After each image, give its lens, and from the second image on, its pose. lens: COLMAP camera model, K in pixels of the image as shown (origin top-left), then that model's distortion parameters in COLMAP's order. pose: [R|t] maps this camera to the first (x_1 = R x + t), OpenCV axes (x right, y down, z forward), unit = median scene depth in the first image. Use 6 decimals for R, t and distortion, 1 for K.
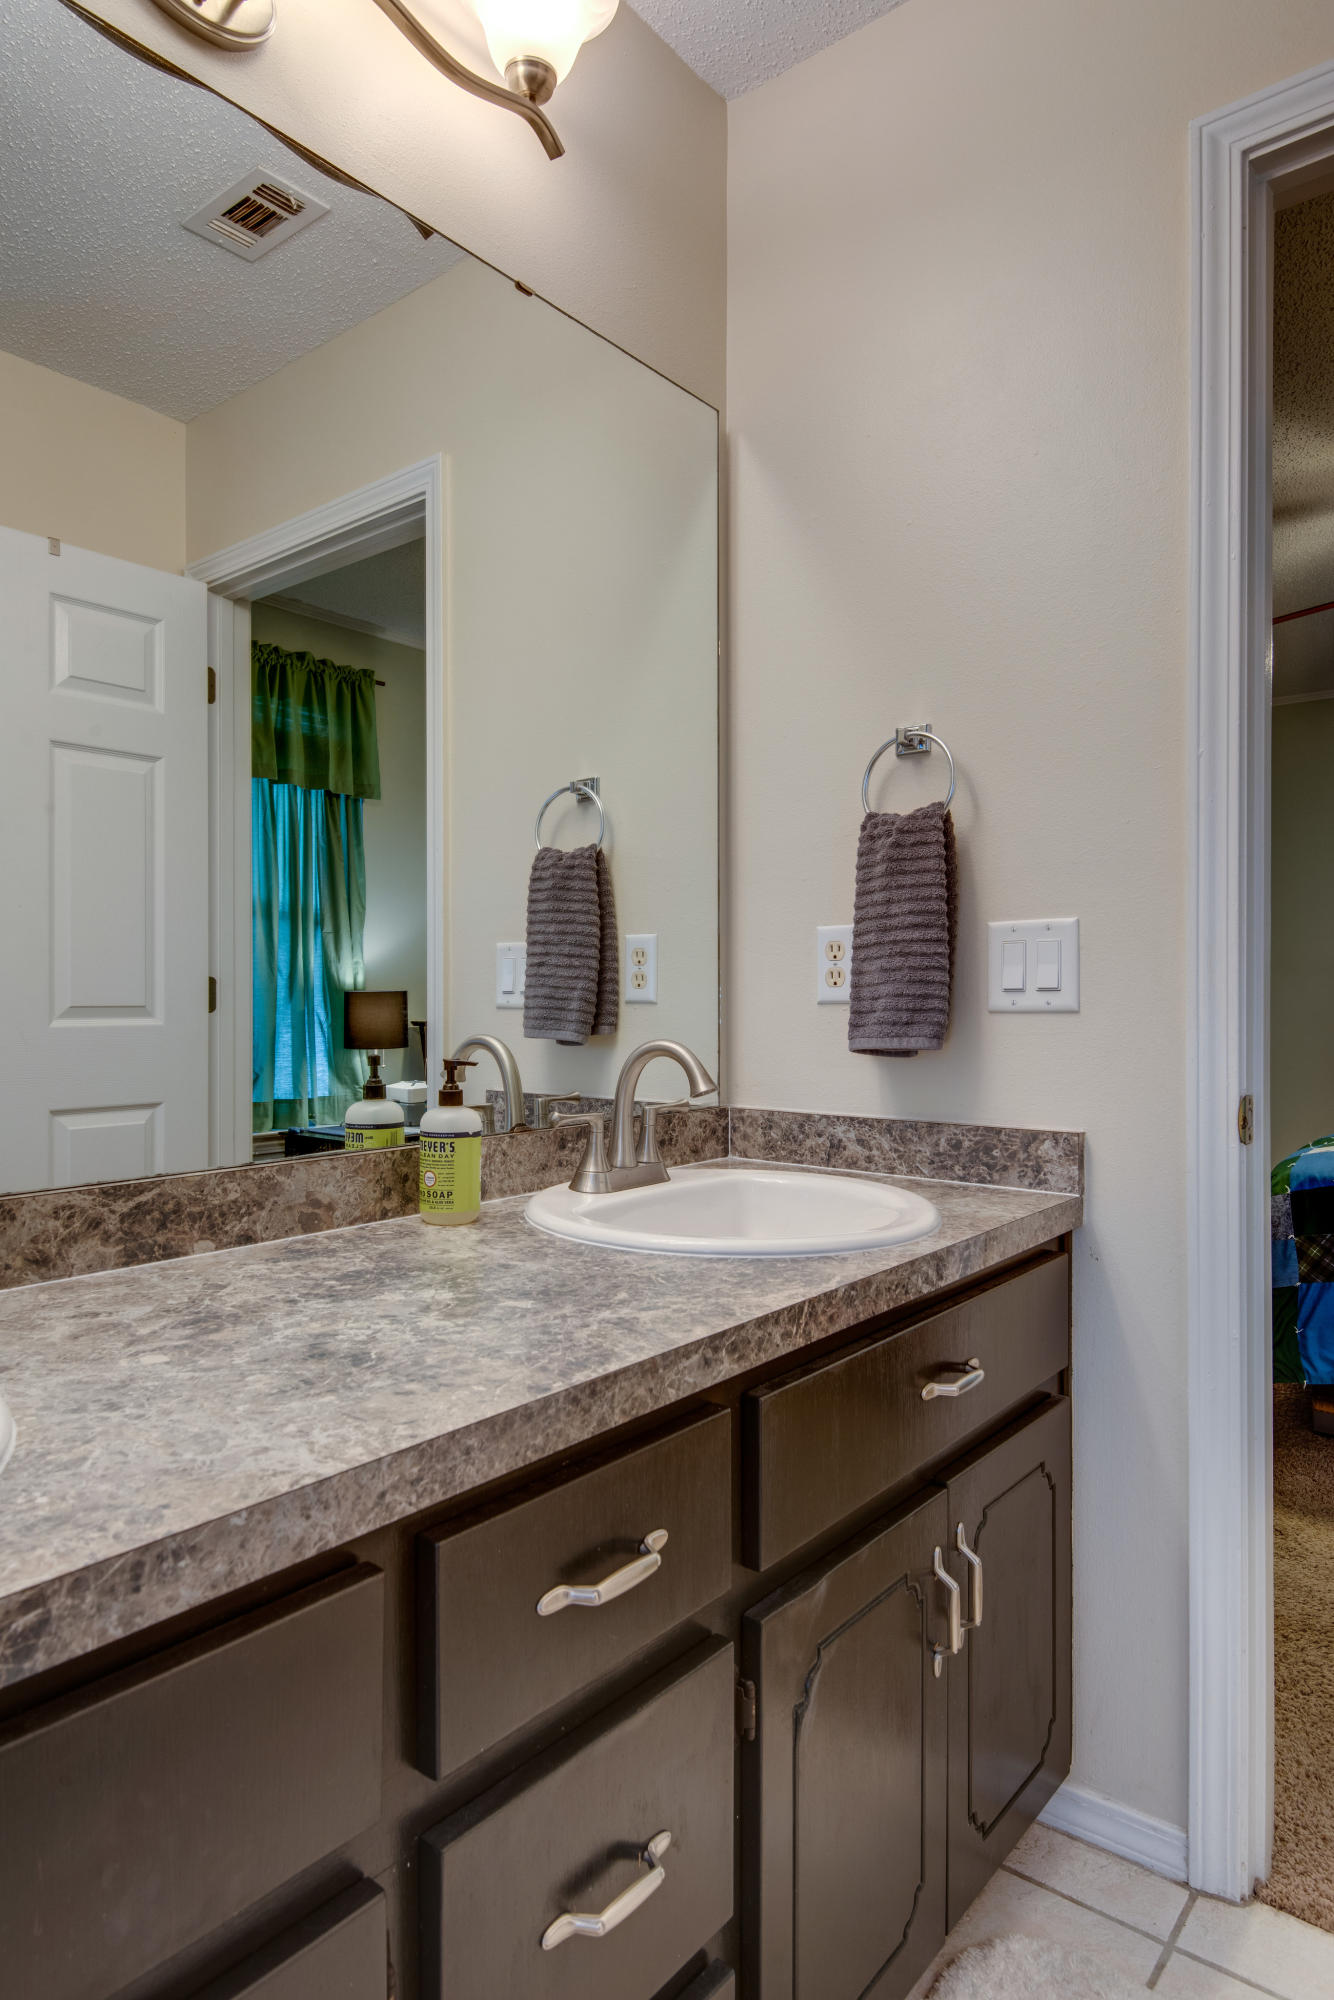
lens RADIAL K [[1217.3, 0, 669.0], [0, 1217.3, 1001.7], [0, 0, 1]] dist [0.030164, -0.023772]
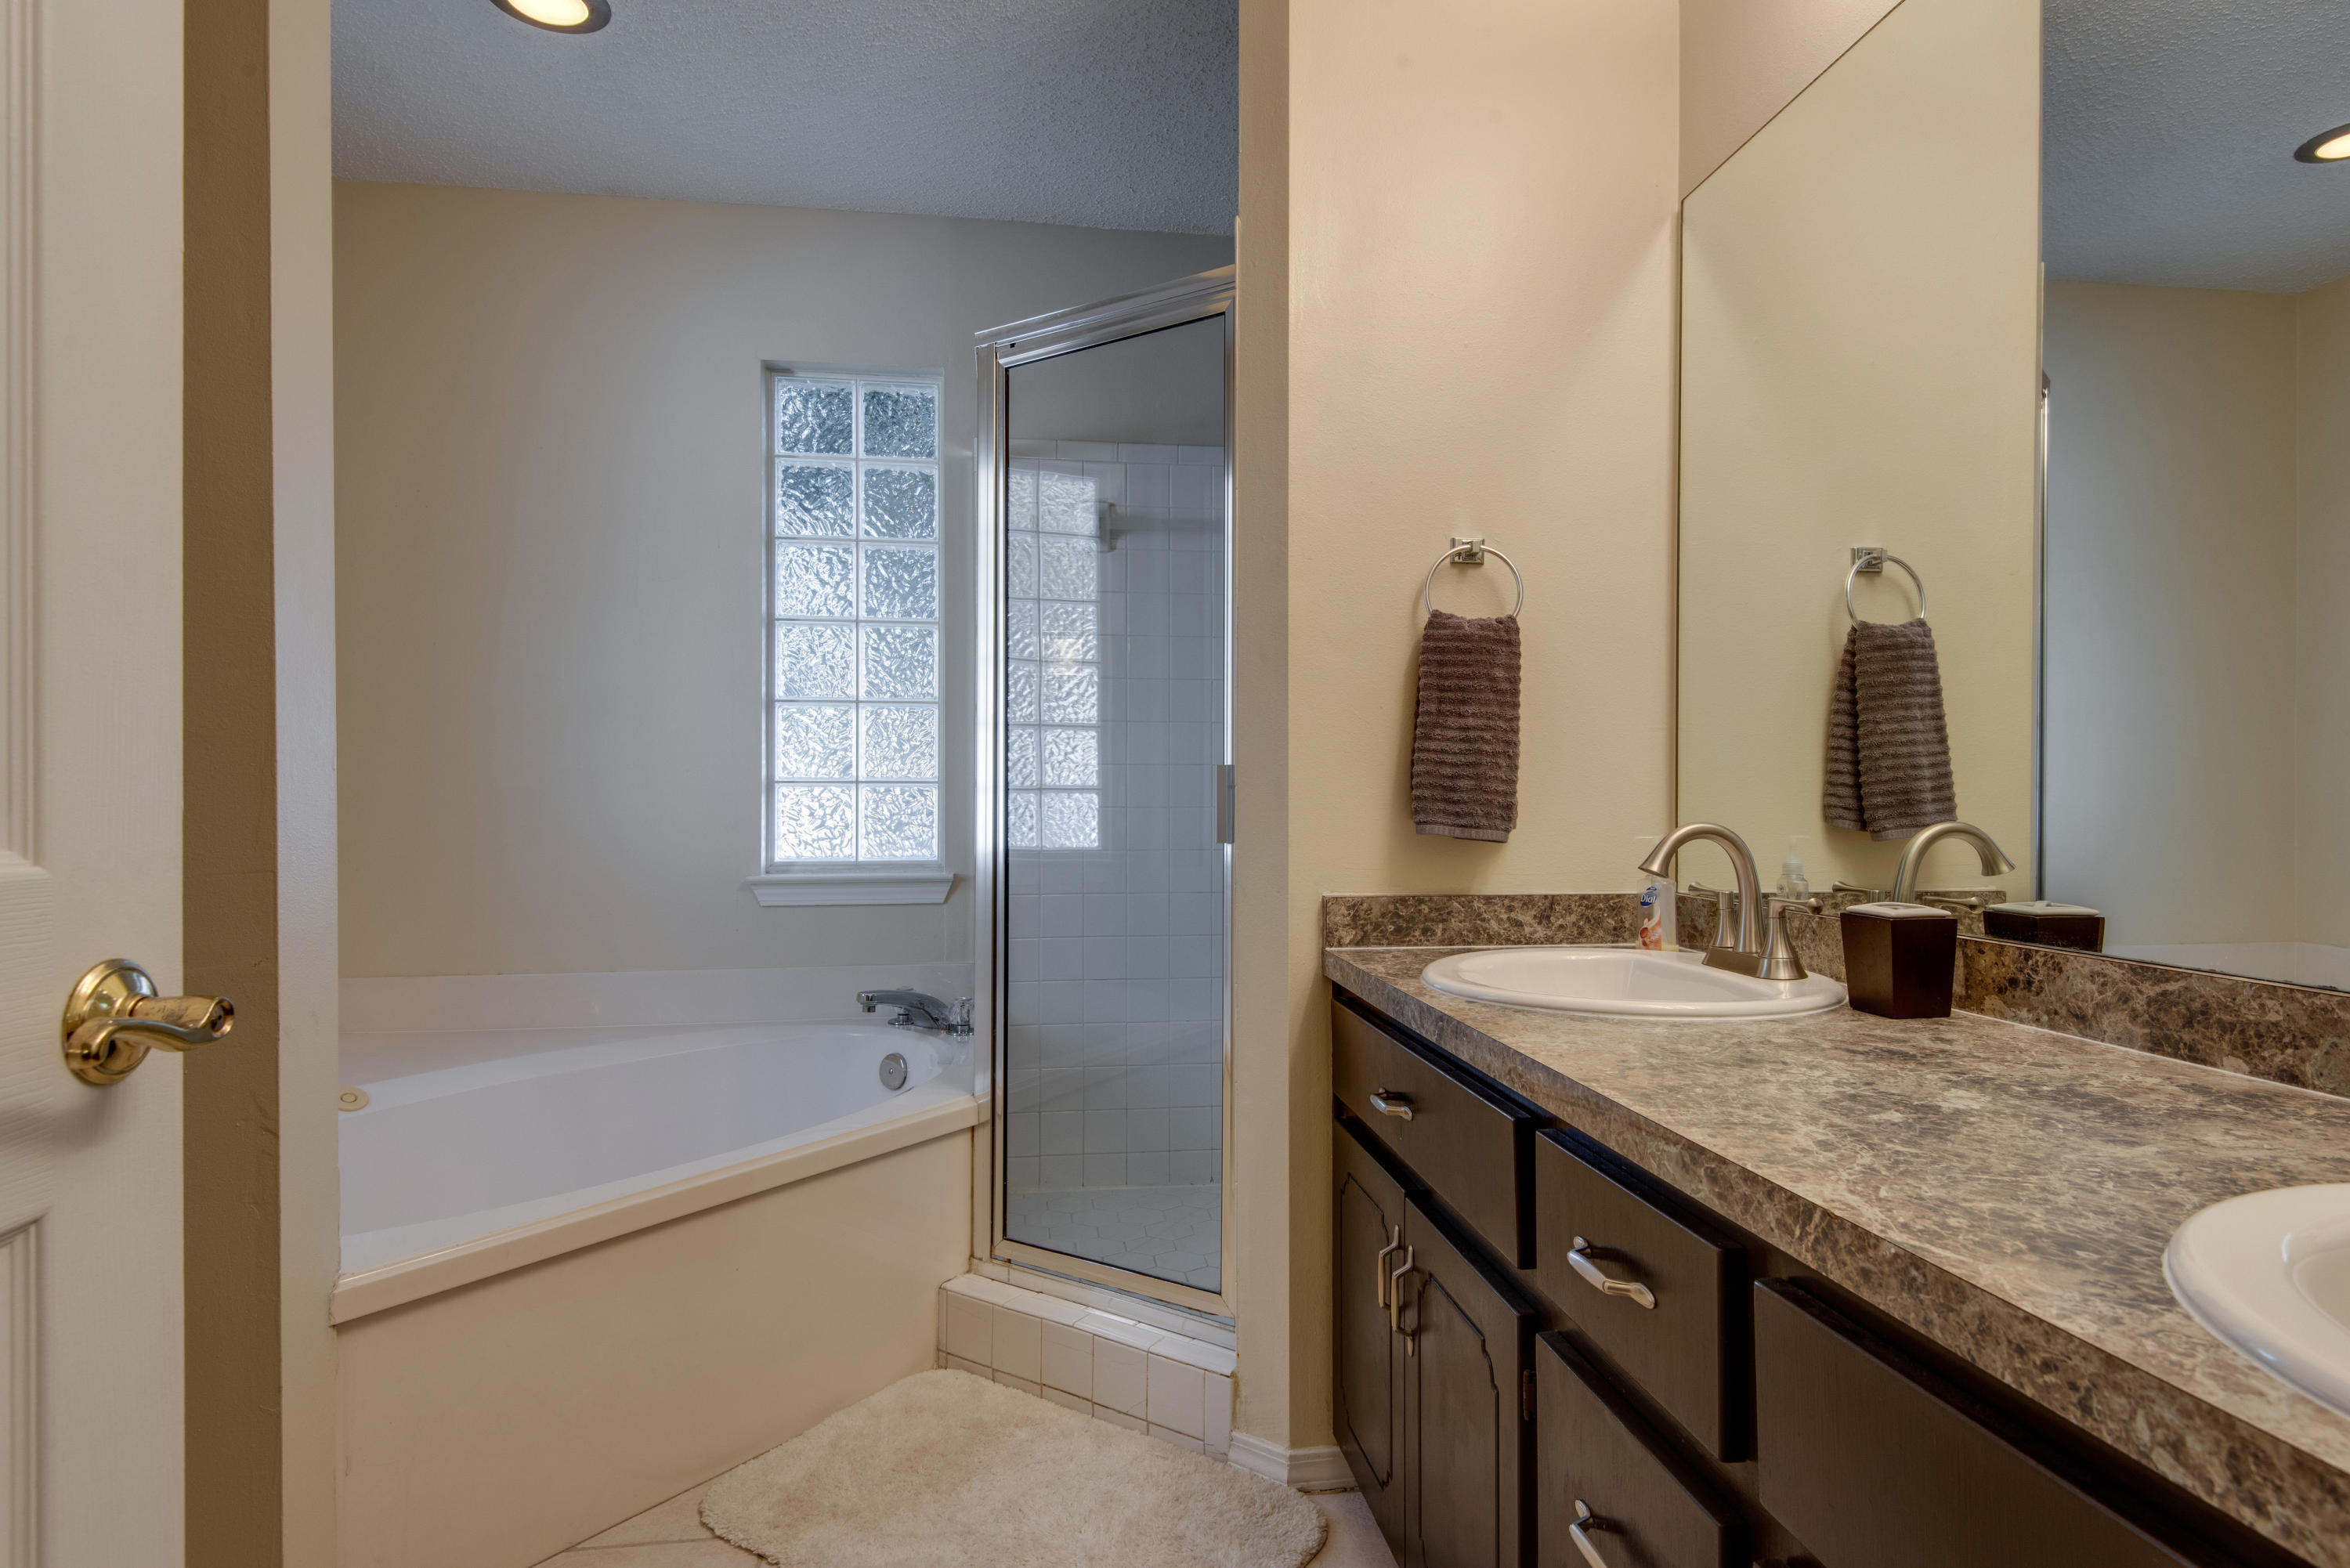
lens RADIAL K [[1276.3, 0, 1175.7], [0, 1276.3, 791.5], [0, 0, 1]] dist [0.020290, -0.005563]
pose [[-0.702279, -0.001876, -0.711899, 0.827428], [-0.003383, 0.999994, 0.000703, 0.012993], [0.711893, 0.002902, -0.702281, 1.178810]]
